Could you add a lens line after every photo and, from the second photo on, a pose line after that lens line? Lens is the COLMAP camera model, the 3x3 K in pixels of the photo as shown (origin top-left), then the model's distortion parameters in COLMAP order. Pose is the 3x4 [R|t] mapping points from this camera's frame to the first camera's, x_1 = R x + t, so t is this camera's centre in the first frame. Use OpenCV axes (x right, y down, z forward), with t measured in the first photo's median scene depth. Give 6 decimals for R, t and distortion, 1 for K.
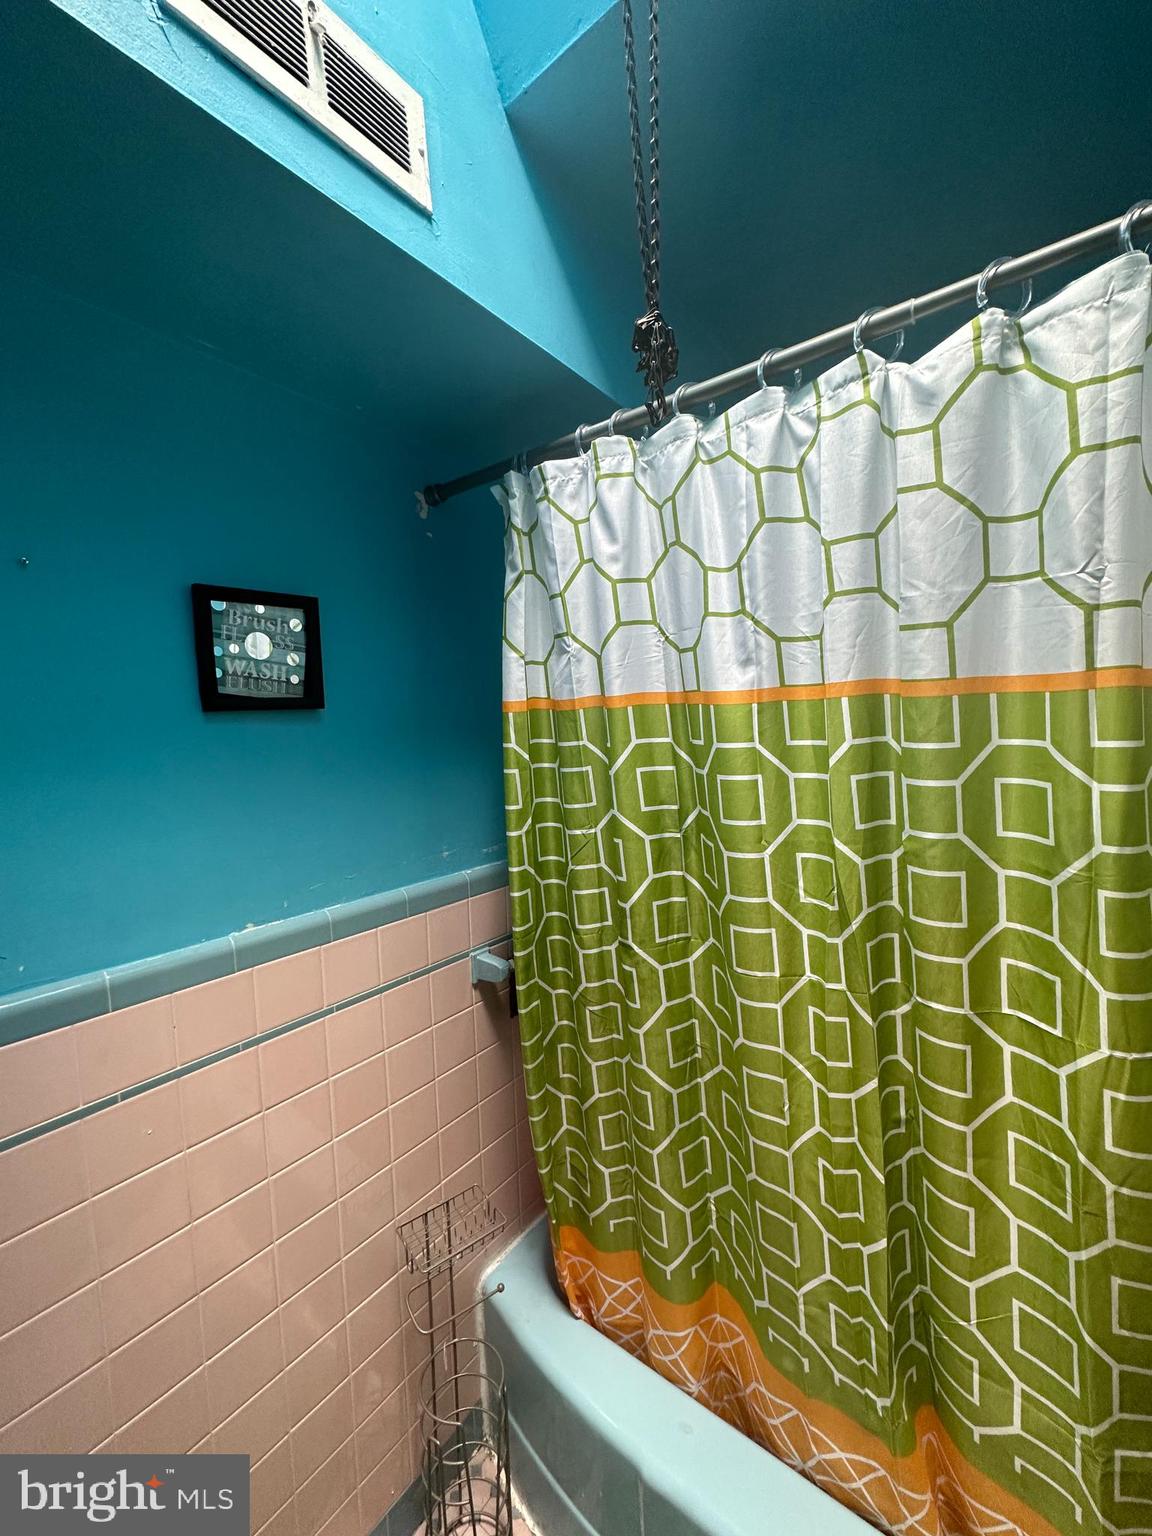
lens RADIAL K [[613.8, 0, 570.8], [0, 613.8, 772.2], [0, 0, 1]] dist [-0.000225, 0.000062]
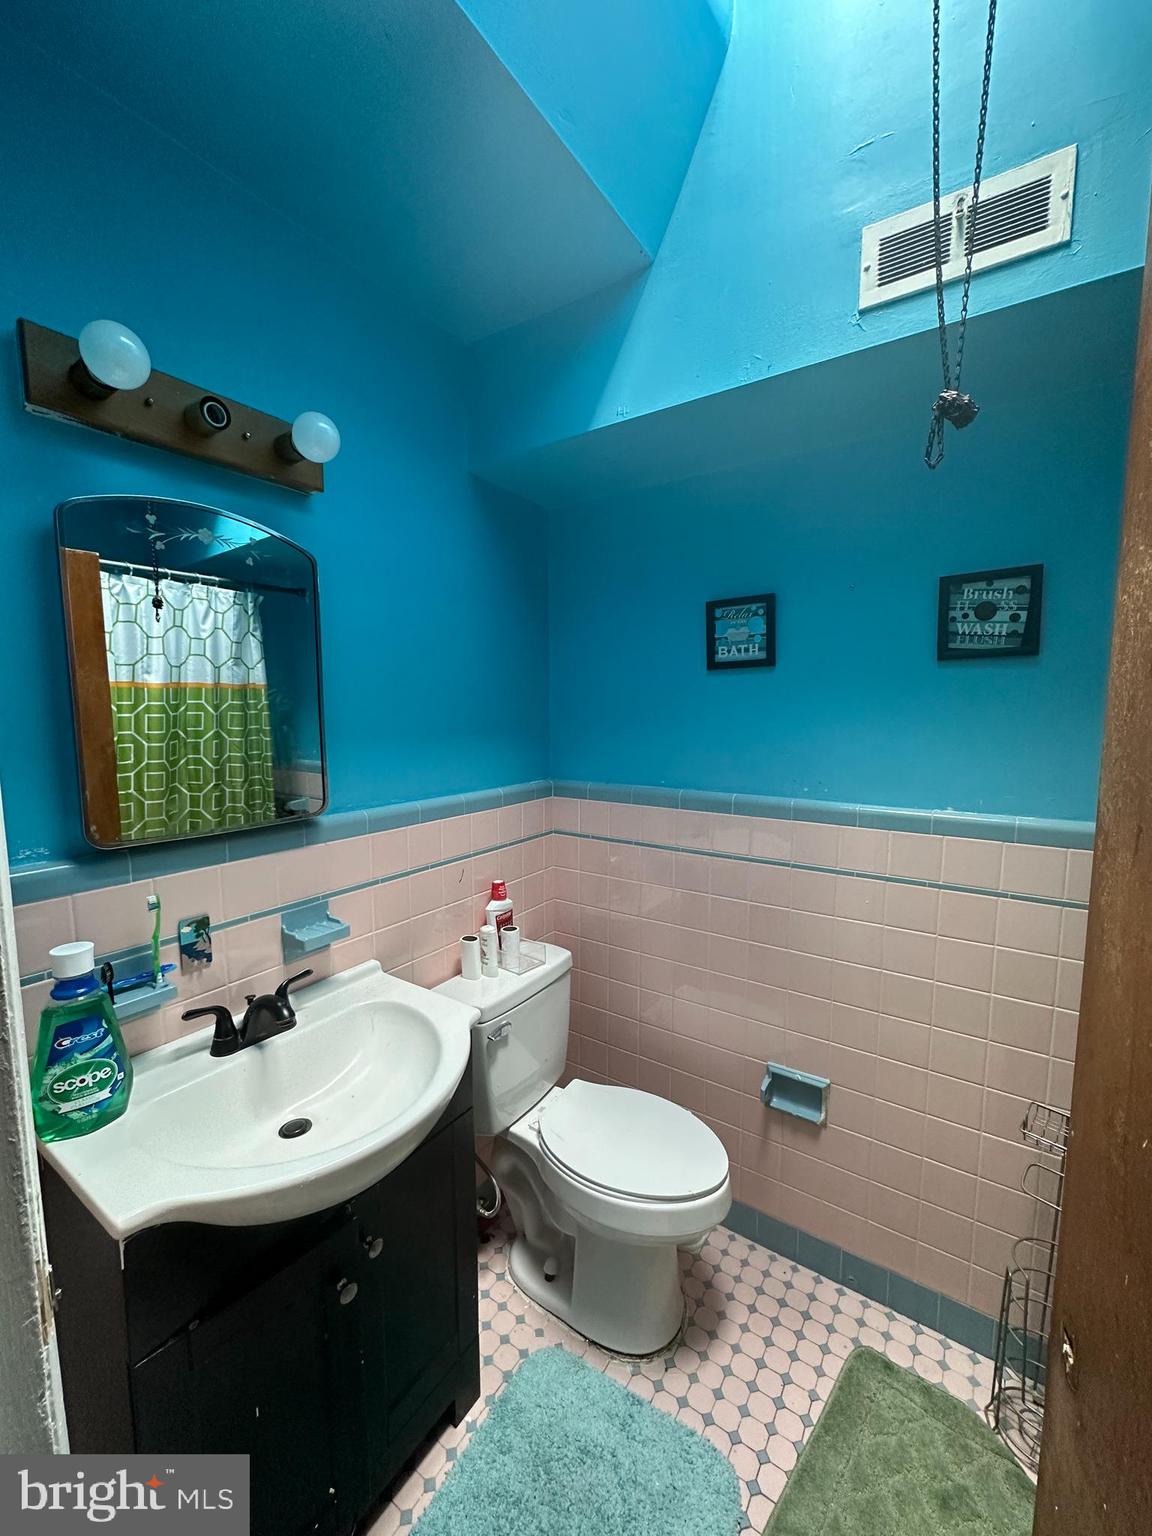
lens RADIAL K [[615.4, 0, 576.0], [0, 615.4, 768.0], [0, 0, 1]] dist [0.024273, 0.000018]
pose [[0.073423, 0.151409, -0.985740, 0.876839], [-0.071012, 0.986693, 0.146266, 0.001941], [0.994769, 0.059260, 0.083198, -0.008976]]
